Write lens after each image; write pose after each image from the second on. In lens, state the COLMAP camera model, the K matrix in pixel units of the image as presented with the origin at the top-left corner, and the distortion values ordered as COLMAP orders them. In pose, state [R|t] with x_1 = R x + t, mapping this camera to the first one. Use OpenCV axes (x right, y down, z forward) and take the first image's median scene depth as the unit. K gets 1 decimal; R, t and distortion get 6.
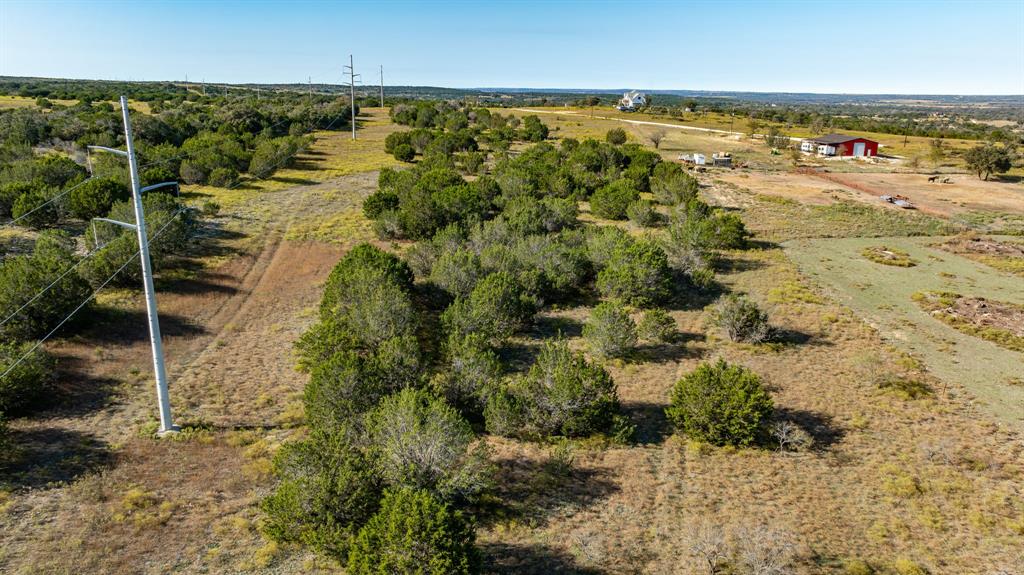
lens RADIAL K [[721.4, 0, 513.7], [0, 721.4, 288.5], [0, 0, 1]] dist [-0.022451, 0.048820]
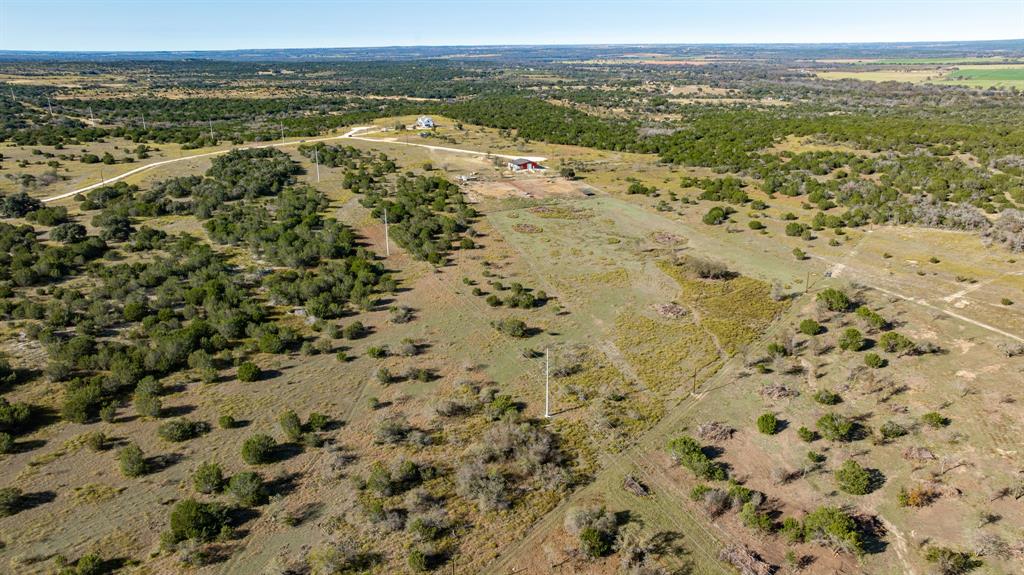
lens RADIAL K [[721.4, 0, 512.8], [0, 721.4, 289.5], [0, 0, 1]] dist [-0.022451, 0.048820]
pose [[0.954158, -0.119805, 0.274279, -0.424240], [0.103185, 0.991884, 0.074296, 0.044866], [-0.280954, -0.042589, 0.958776, -1.976080]]
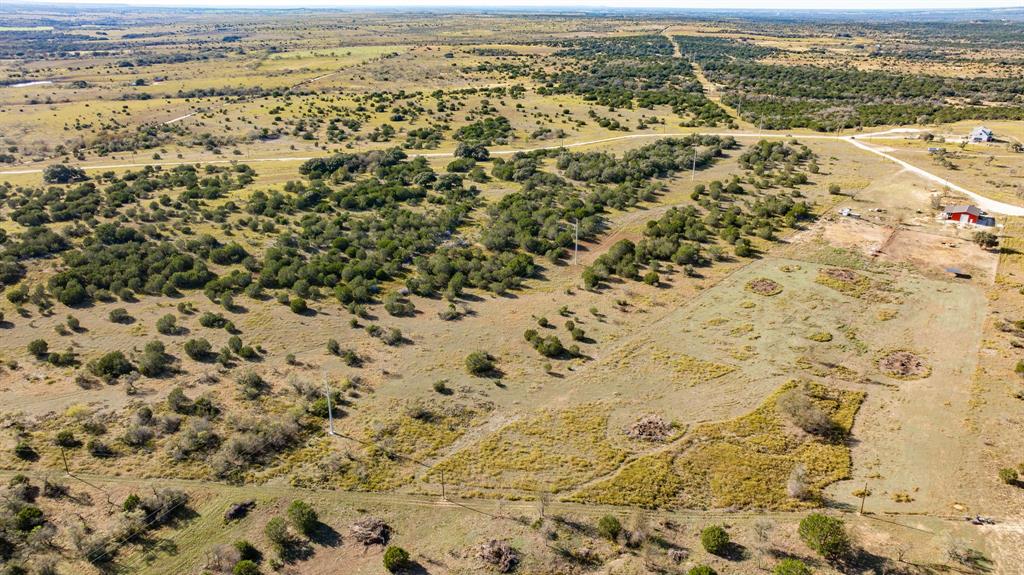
lens RADIAL K [[721.4, 0, 515.7], [0, 721.4, 287.9], [0, 0, 1]] dist [-0.022451, 0.048820]
pose [[0.770602, 0.224927, -0.596306, 1.090518], [-0.161570, 0.974032, 0.158610, -0.193682], [0.616496, -0.025880, 0.786932, -1.619280]]
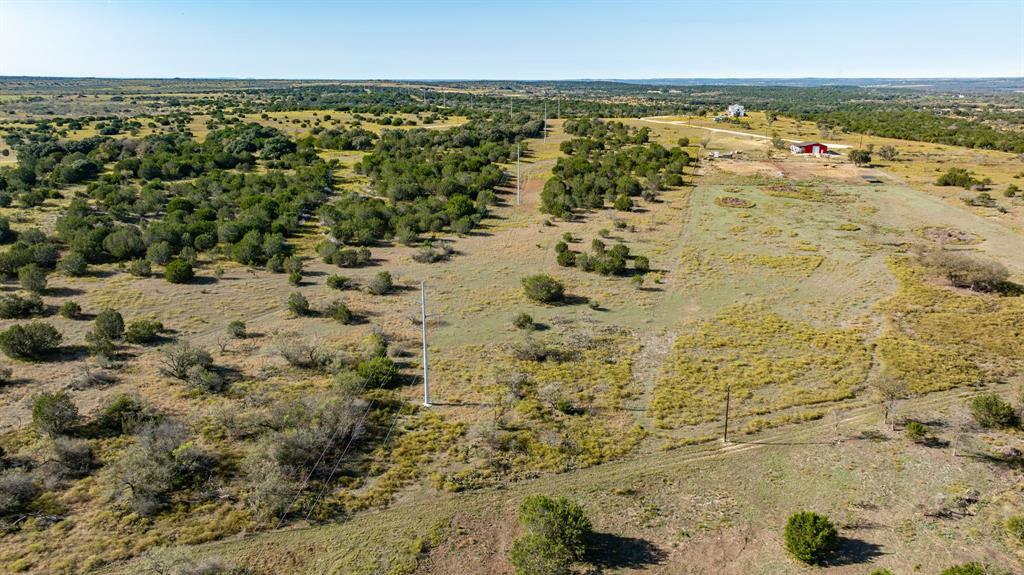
lens RADIAL K [[721.4, 0, 512.5], [0, 721.4, 285.7], [0, 0, 1]] dist [-0.022451, 0.048820]
pose [[0.972388, 0.050648, -0.227810, 0.250750], [-0.048570, 0.998711, 0.014724, 0.244668], [0.228262, -0.003252, 0.973594, -1.446826]]
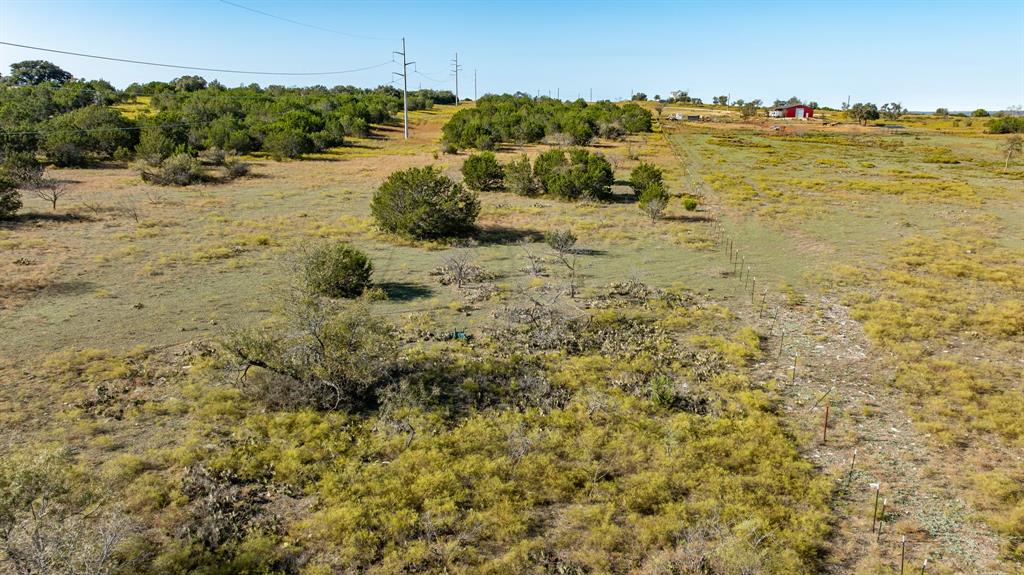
lens RADIAL K [[721.4, 0, 511.3], [0, 721.4, 288.1], [0, 0, 1]] dist [-0.022451, 0.048820]
pose [[0.991843, 0.021620, -0.125619, 0.146008], [-0.025341, 0.999284, -0.028097, 0.322467], [0.124921, 0.031051, 0.991681, -0.744232]]
